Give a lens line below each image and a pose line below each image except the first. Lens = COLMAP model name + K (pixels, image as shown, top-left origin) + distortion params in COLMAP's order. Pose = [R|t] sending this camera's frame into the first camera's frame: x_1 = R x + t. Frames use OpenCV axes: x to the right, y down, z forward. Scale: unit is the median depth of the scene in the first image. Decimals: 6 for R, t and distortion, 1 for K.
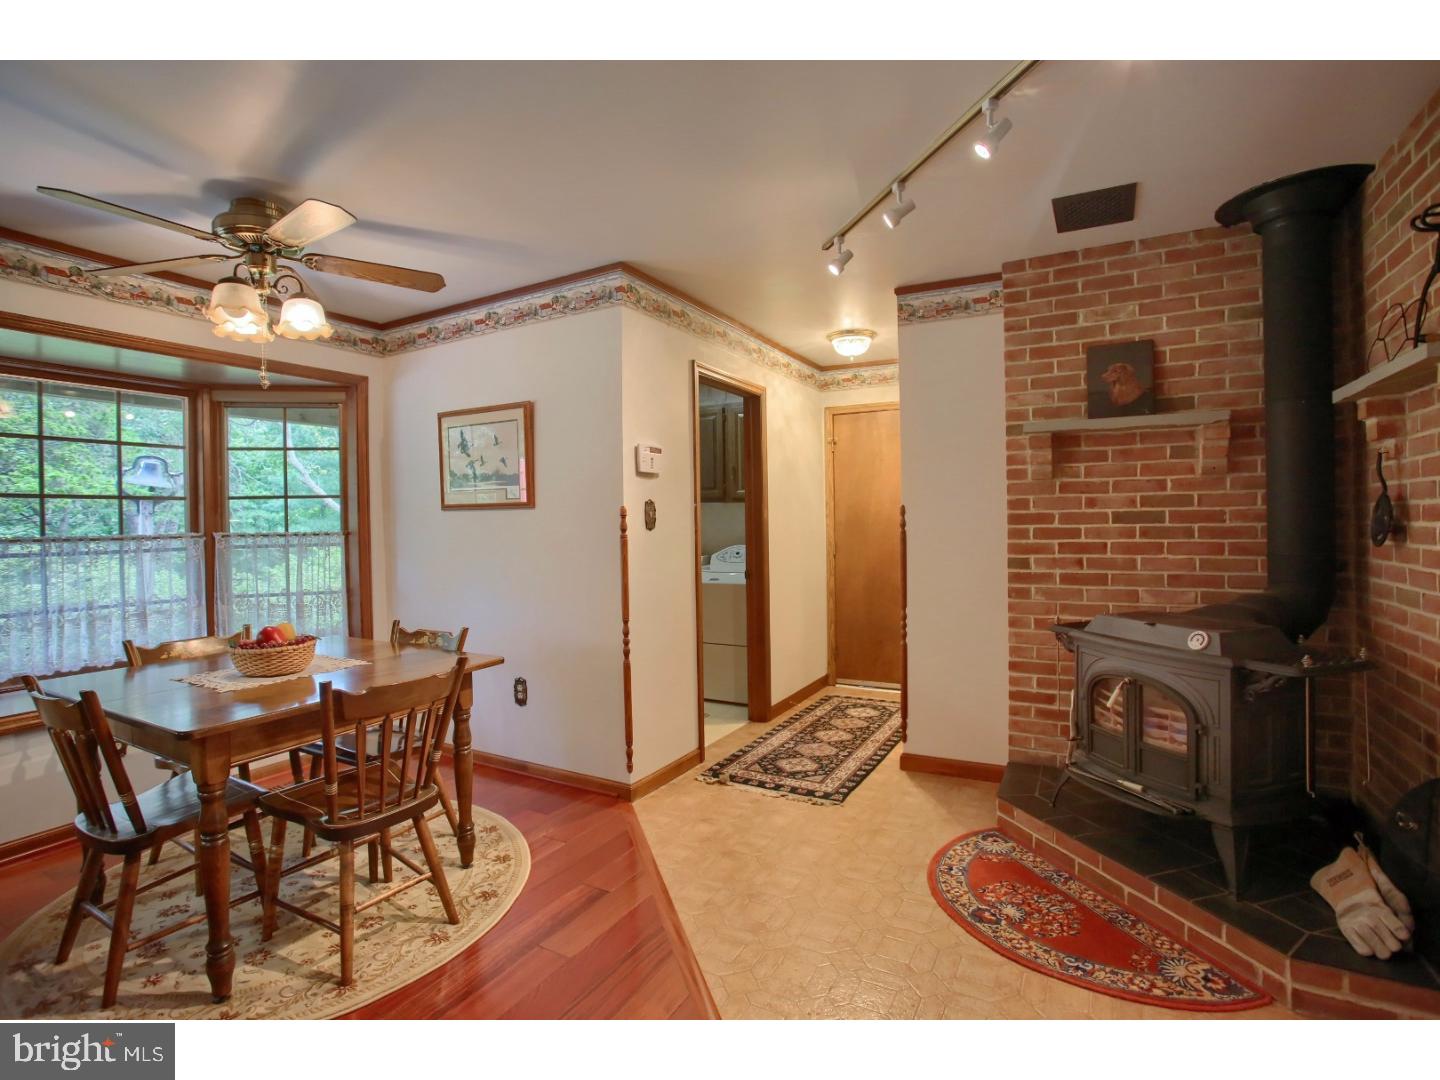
lens RADIAL K [[693.1, 0, 720.9], [0, 693.1, 534.8], [0, 0, 1]] dist [-0.049815, 0.009570]
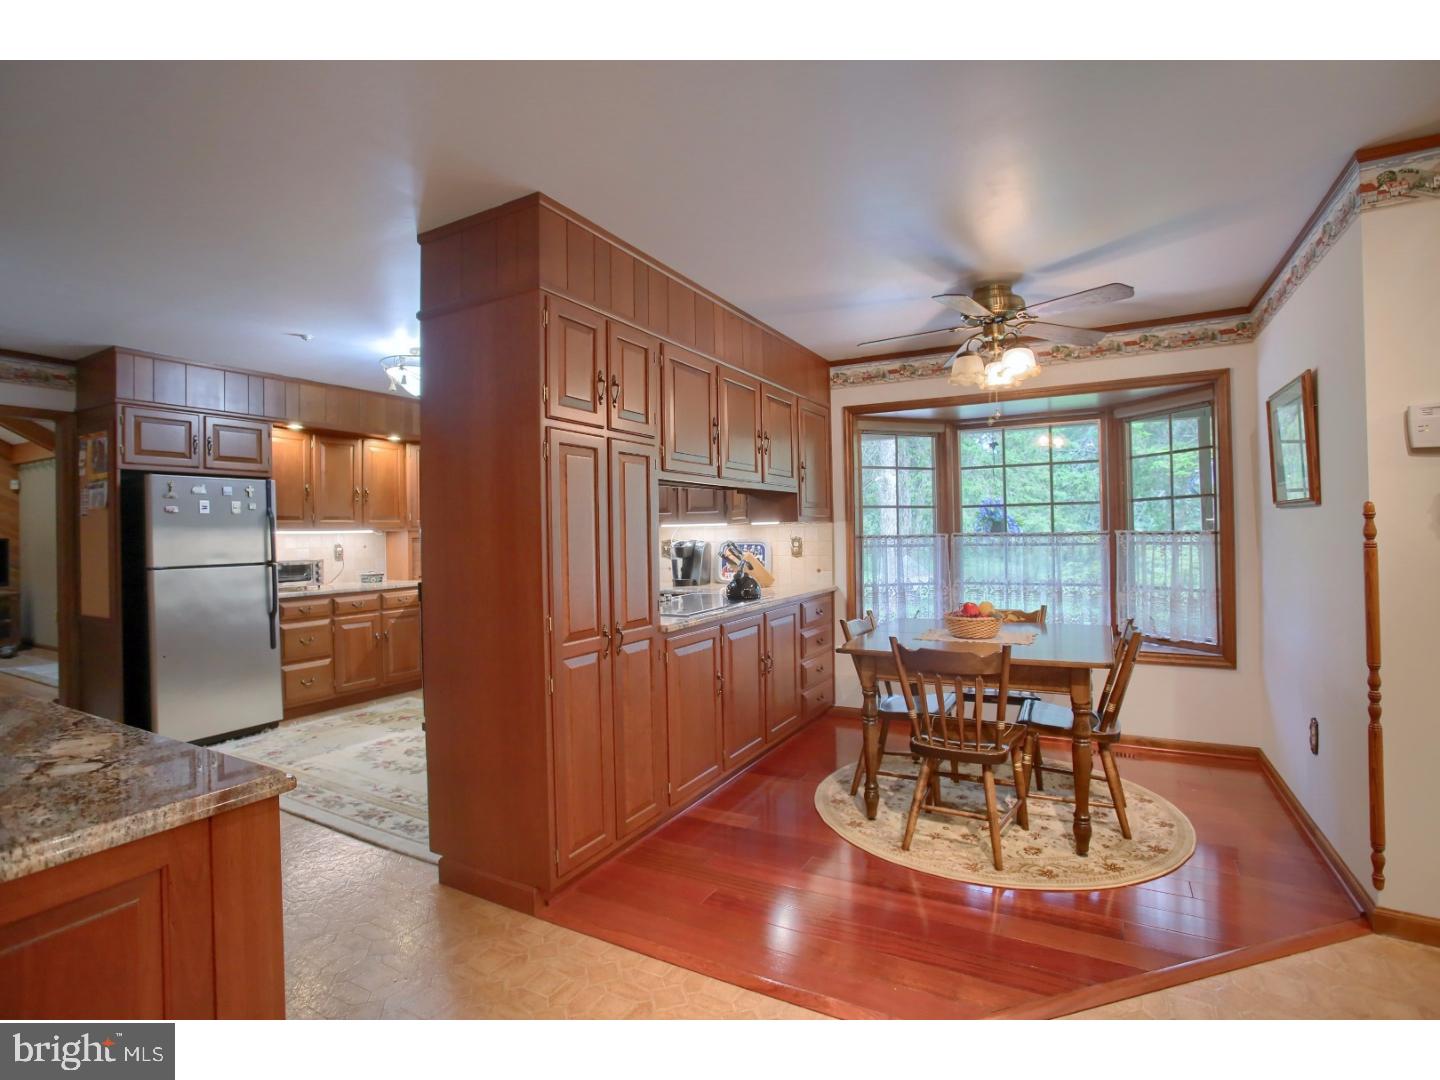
lens RADIAL K [[693.1, 0, 711.4], [0, 693.1, 535.5], [0, 0, 1]] dist [-0.049815, 0.009570]
pose [[0.002492, 0.017618, -0.999842, 0.522061], [-0.001165, 0.999844, 0.017615, -0.017559], [0.999996, 0.001121, 0.002513, 0.336909]]
